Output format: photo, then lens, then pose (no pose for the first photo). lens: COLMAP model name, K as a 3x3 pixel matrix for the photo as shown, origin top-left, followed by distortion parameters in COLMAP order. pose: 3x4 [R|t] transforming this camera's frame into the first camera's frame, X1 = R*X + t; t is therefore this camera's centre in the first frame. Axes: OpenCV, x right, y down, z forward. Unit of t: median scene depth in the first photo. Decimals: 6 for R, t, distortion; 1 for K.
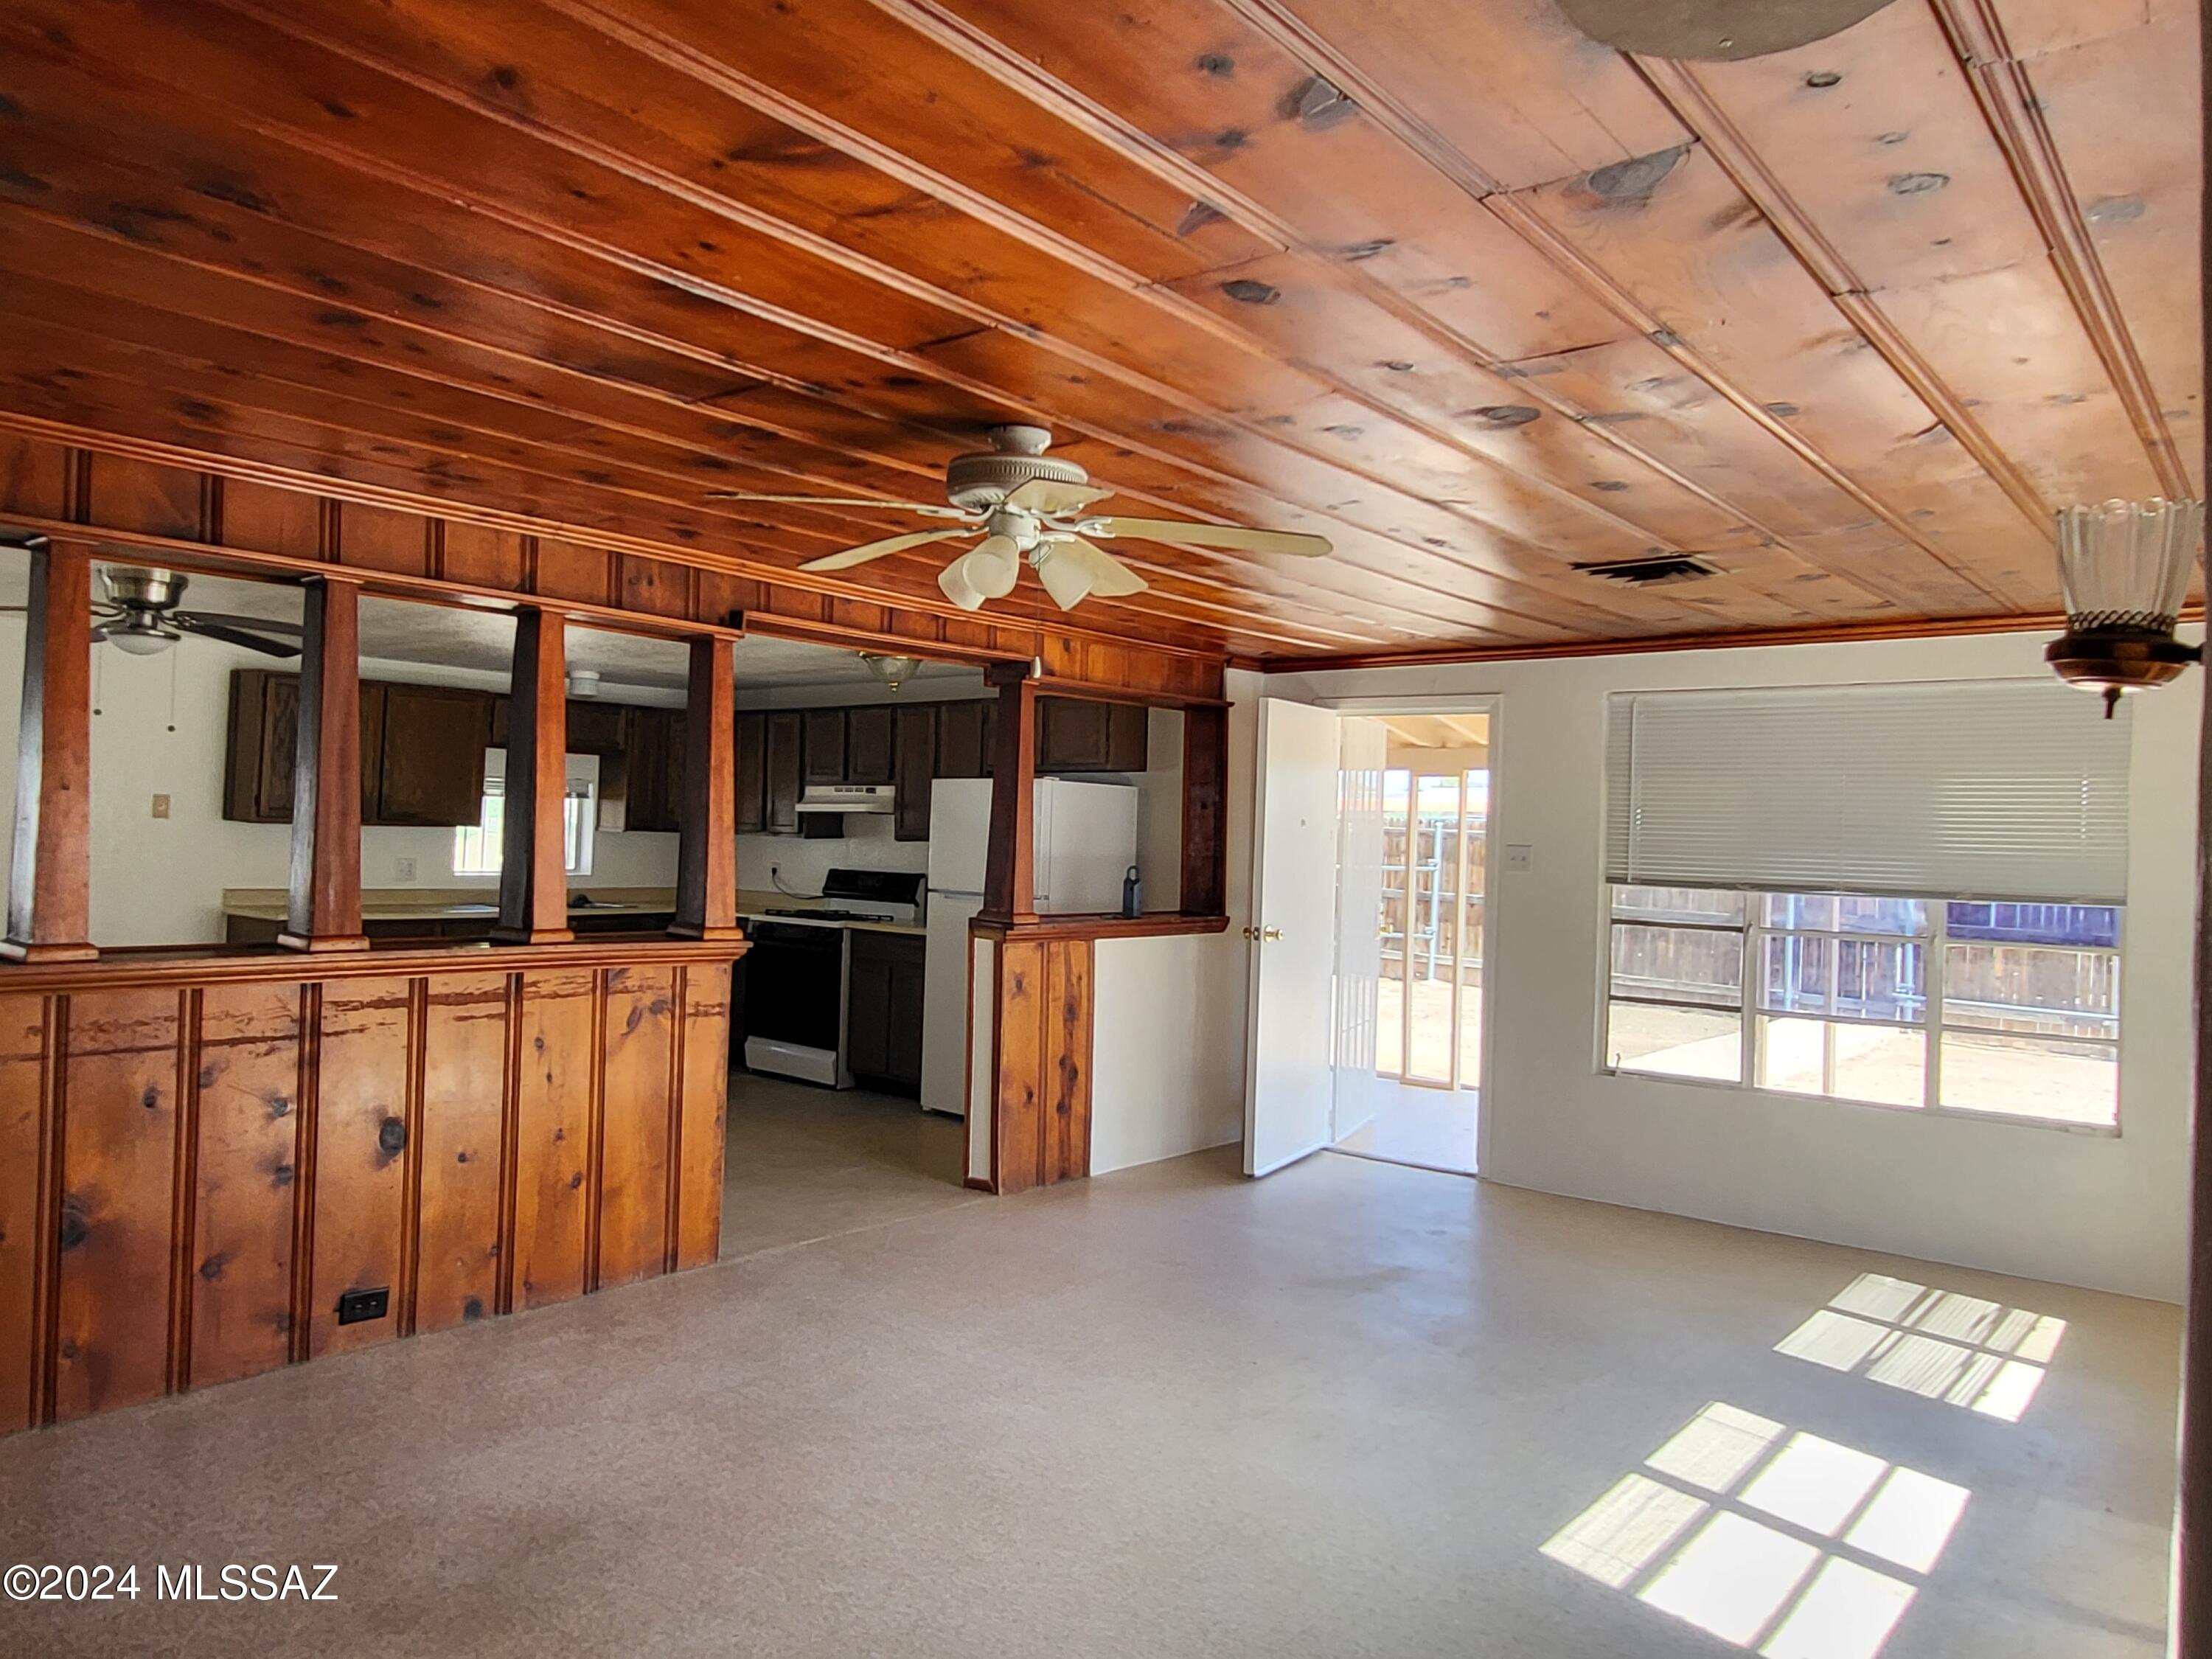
lens RADIAL K [[1543.7, 0, 1106.0], [0, 1543.7, 829.5], [0, 0, 1]] dist [0.003914, 0.000957]
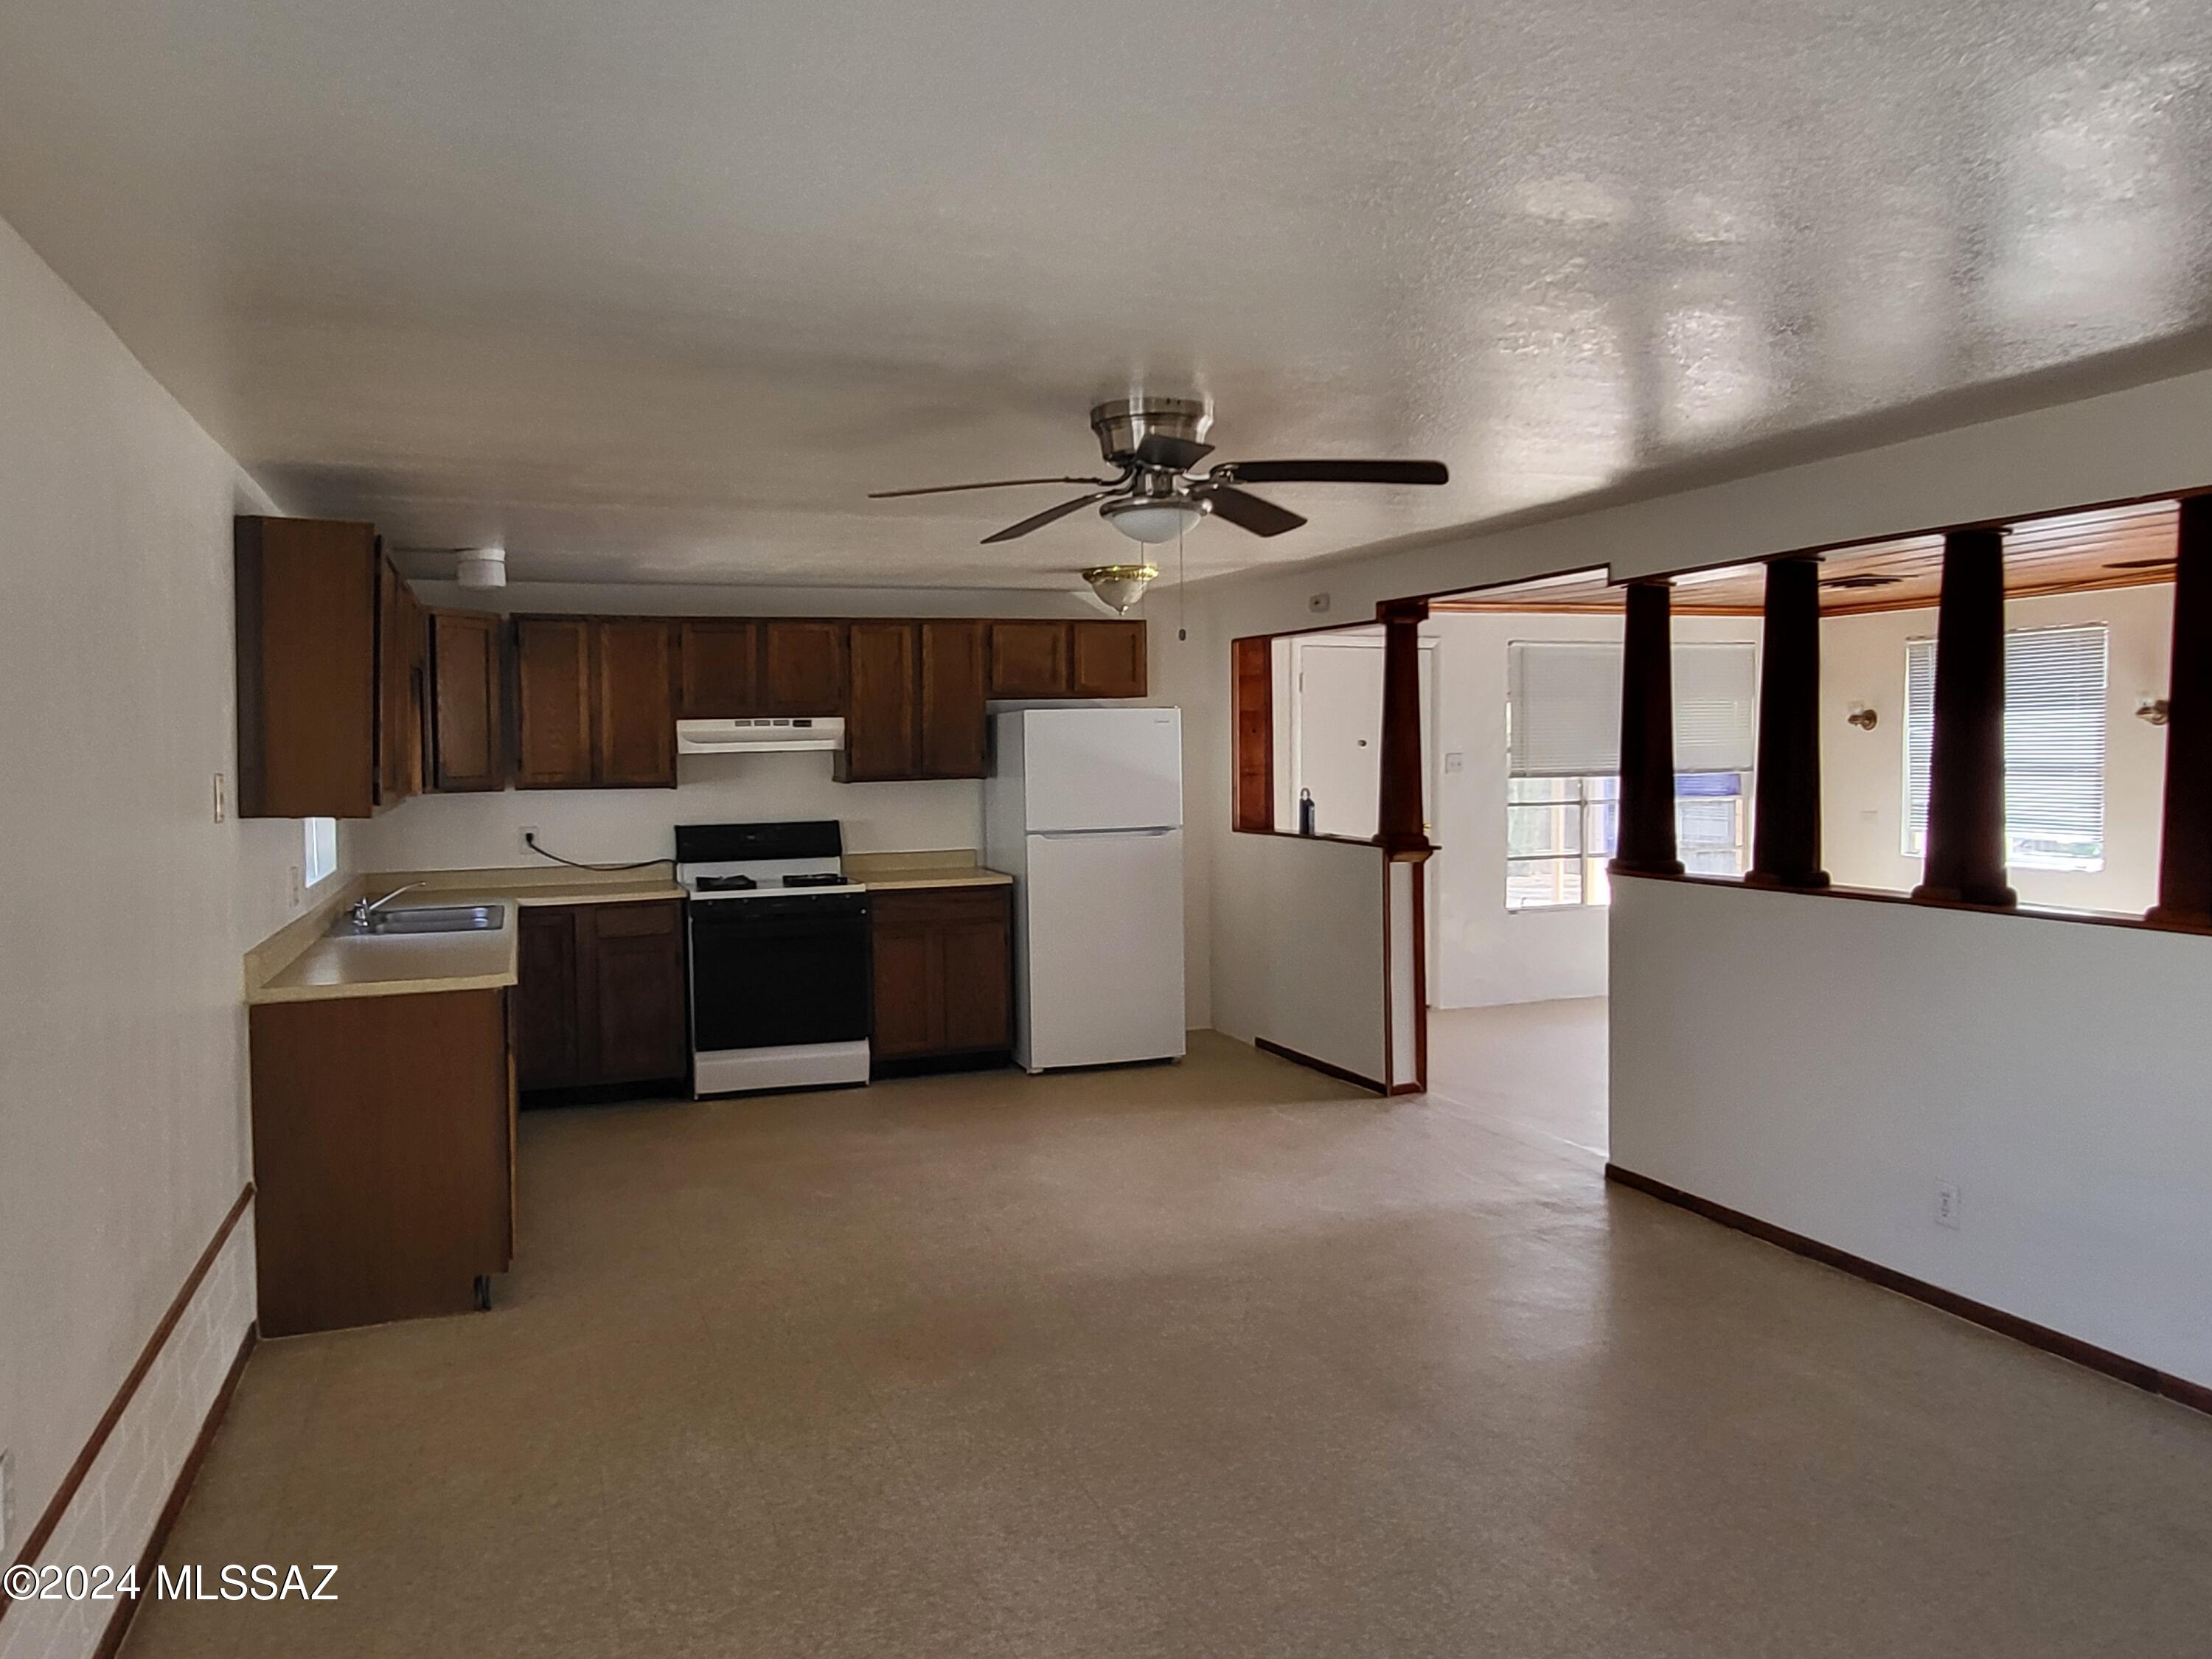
lens RADIAL K [[1543.7, 0, 1106.0], [0, 1543.7, 829.5], [0, 0, 1]] dist [0.003914, 0.000957]
pose [[0.504193, -0.086751, 0.859223, -1.377163], [0.028061, 0.996062, 0.084101, -0.059571], [-0.863135, -0.018293, 0.504642, 0.795477]]
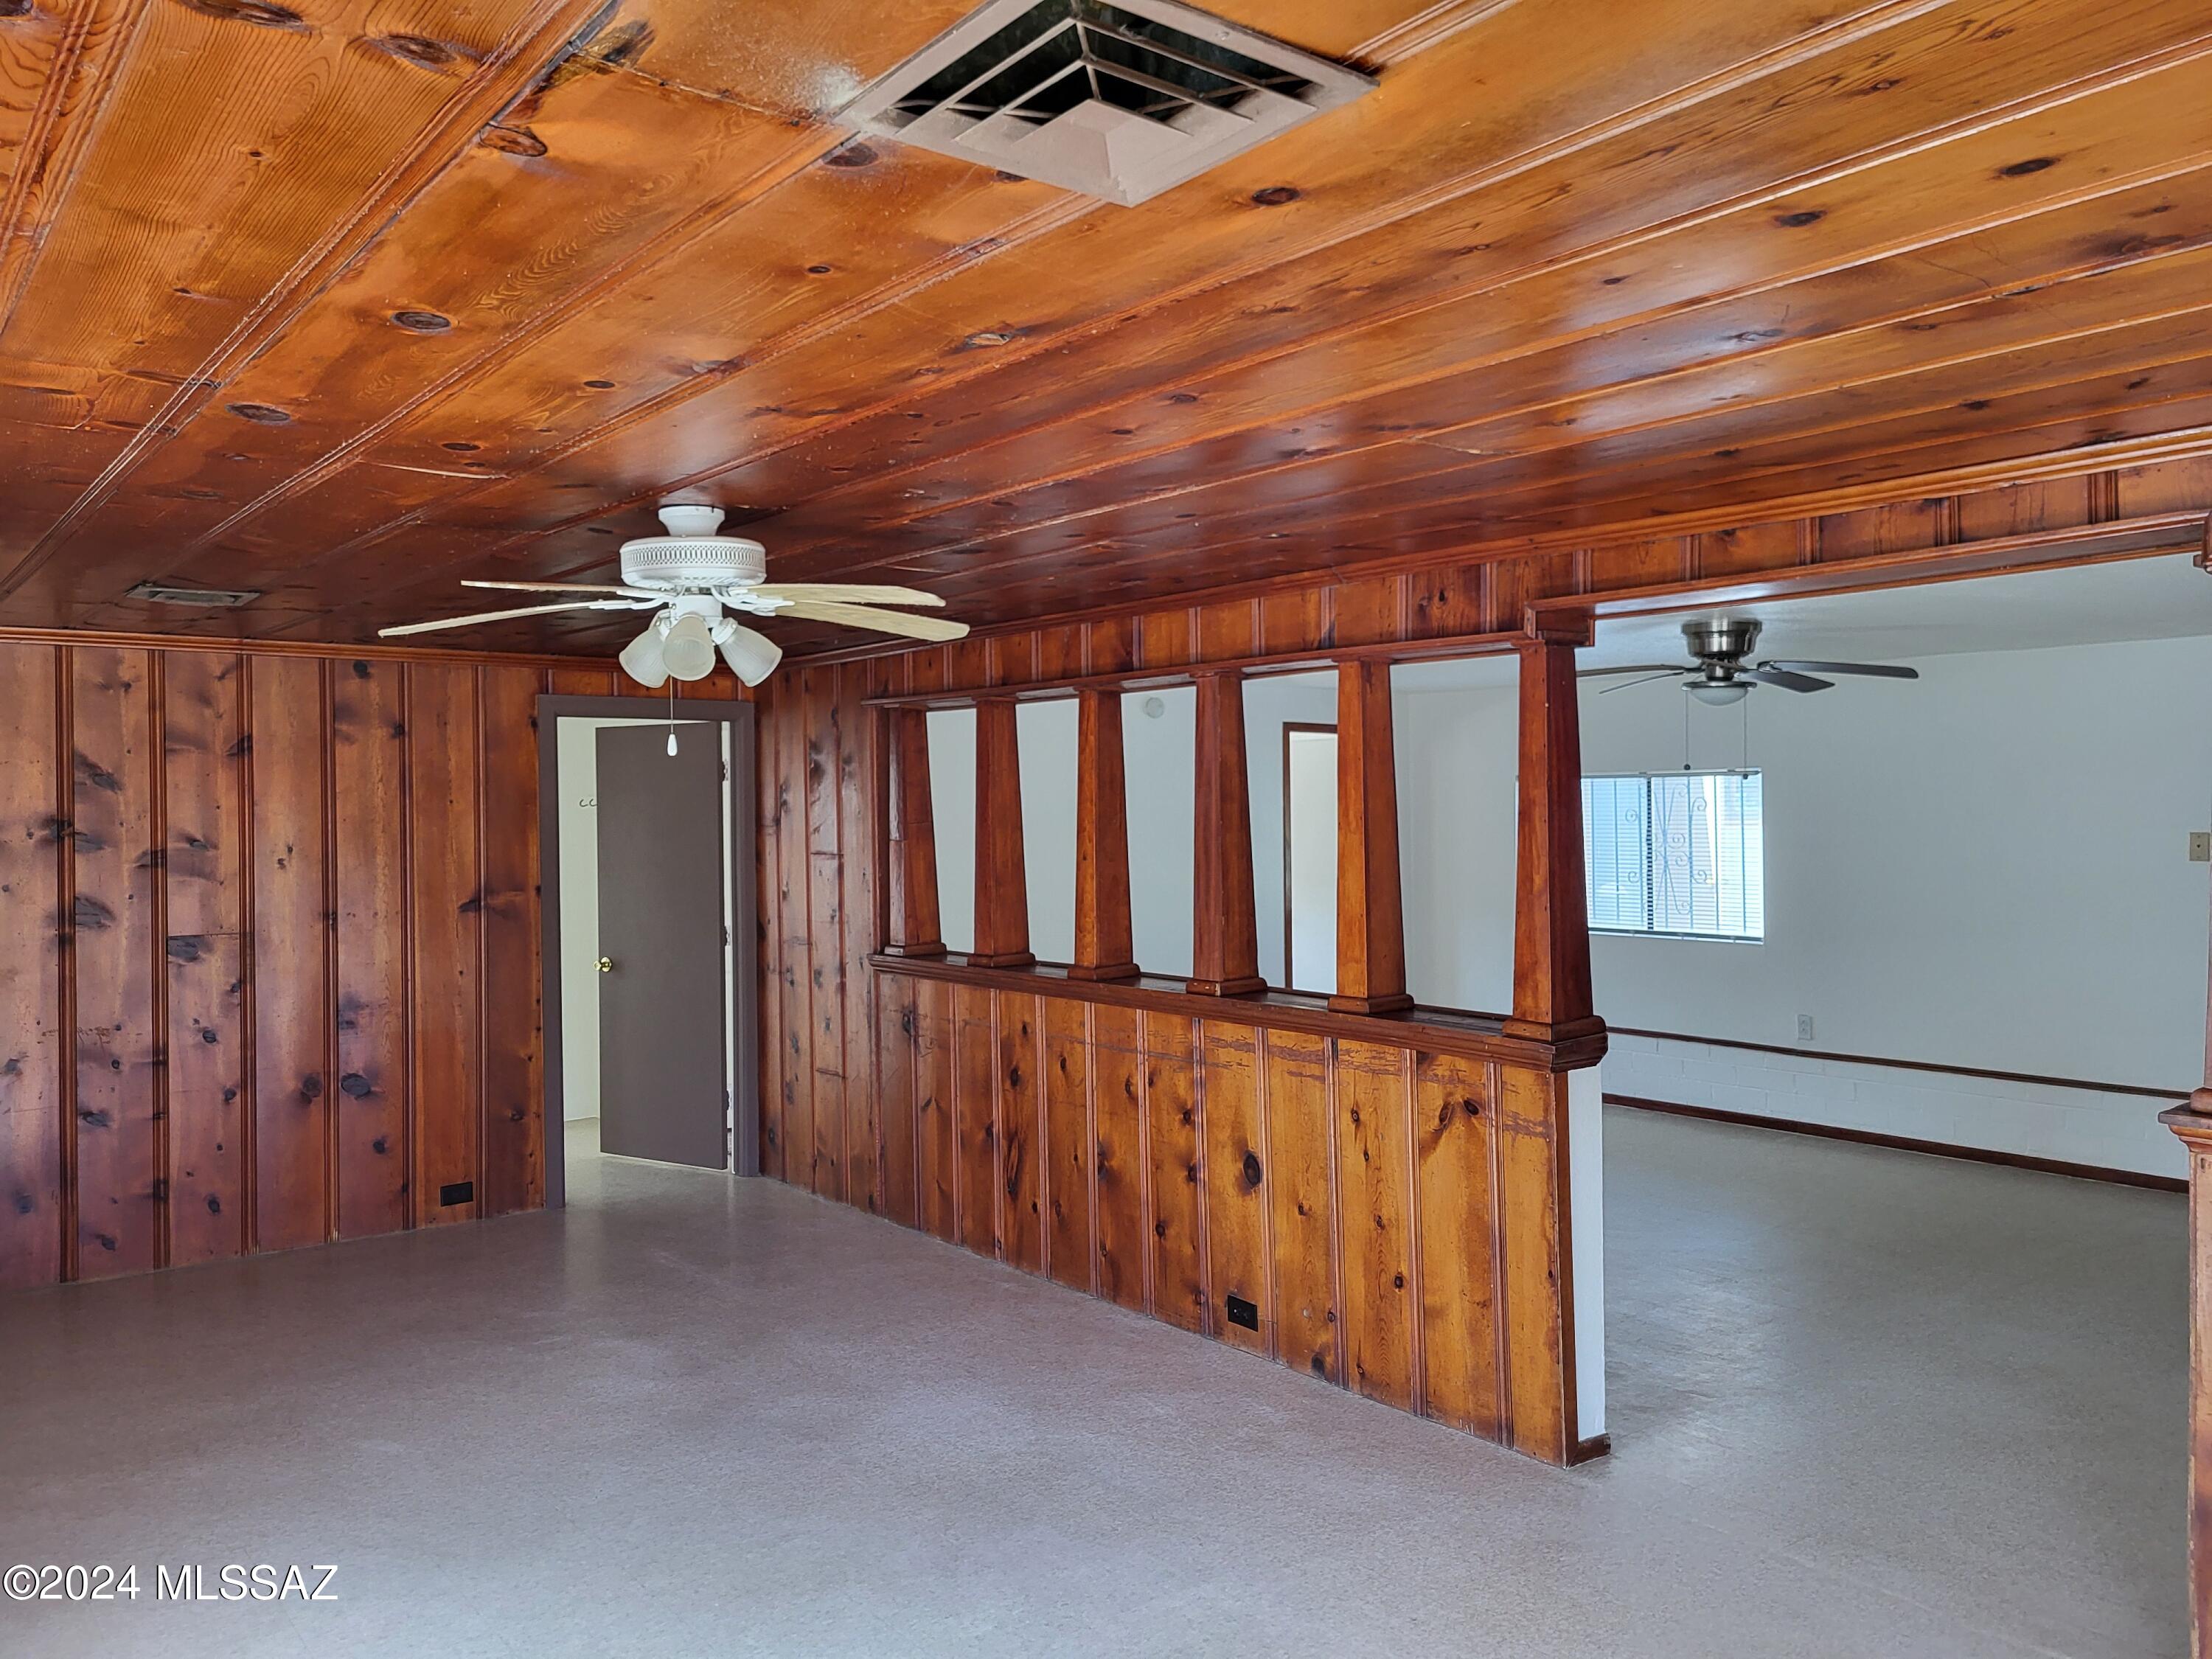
lens RADIAL K [[1660.0, 0, 1106.0], [0, 1660.0, 829.5], [0, 0, 1]] dist [-0.000569, 0.000027]
pose [[-0.227294, -0.013891, -0.973727, 0.608787], [0.011199, 0.999795, -0.016878, -0.020011], [0.973762, -0.014741, -0.227092, 0.998353]]
